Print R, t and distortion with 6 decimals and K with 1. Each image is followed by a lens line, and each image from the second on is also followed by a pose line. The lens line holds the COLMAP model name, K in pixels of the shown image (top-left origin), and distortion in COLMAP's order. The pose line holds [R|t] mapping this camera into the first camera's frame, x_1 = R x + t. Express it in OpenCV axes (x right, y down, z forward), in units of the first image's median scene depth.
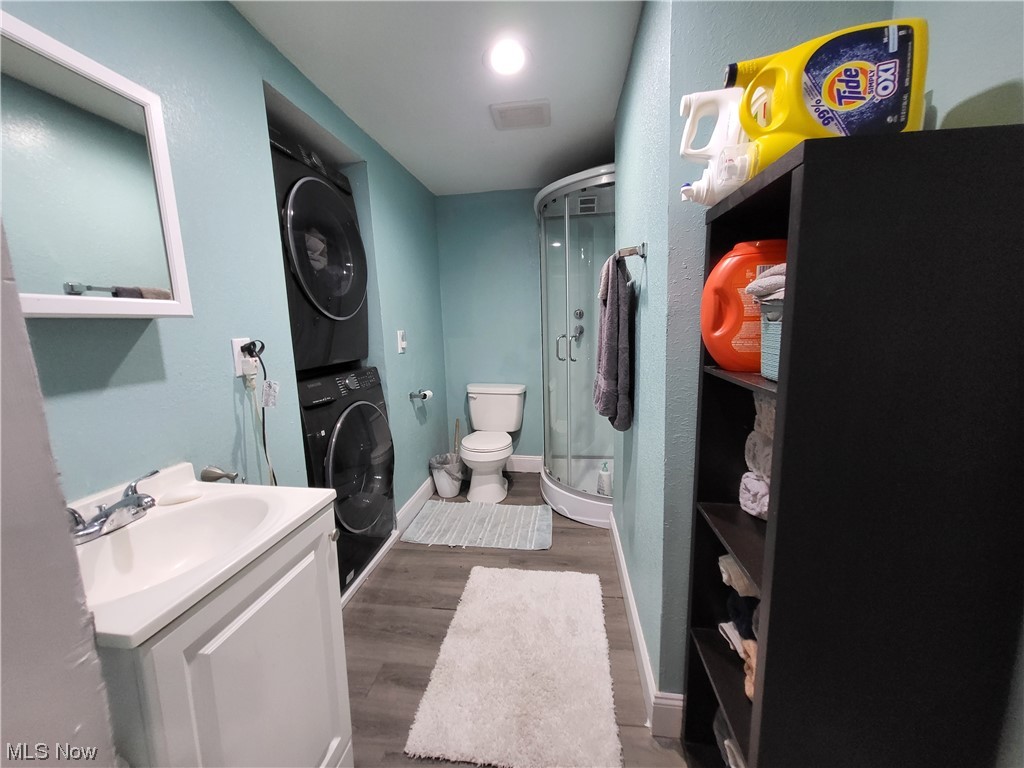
lens RADIAL K [[398.1, 0, 509.9], [0, 398.1, 381.0], [0, 0, 1]] dist [-0.004065, -0.001378]
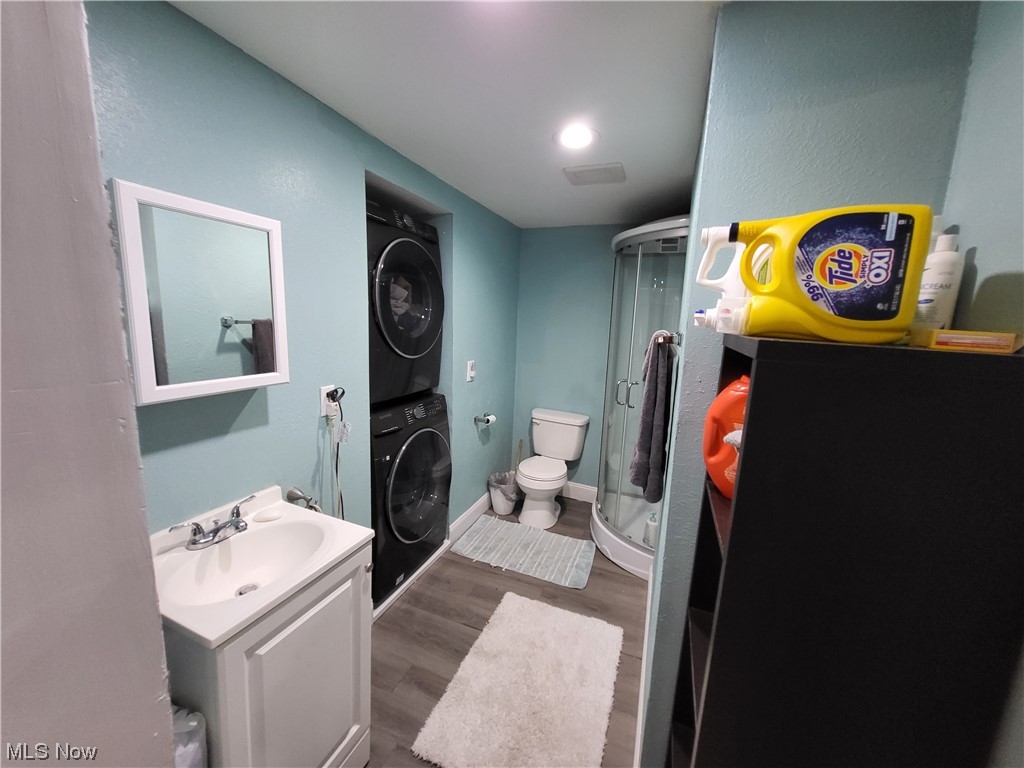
lens RADIAL K [[398.1, 0, 507.8], [0, 398.1, 381.8], [0, 0, 1]] dist [-0.004065, -0.001378]
pose [[0.967830, 0.106098, -0.228143, 0.136850], [-0.103793, 0.994353, 0.022111, -0.178308], [0.229200, 0.002280, 0.973377, -0.078441]]
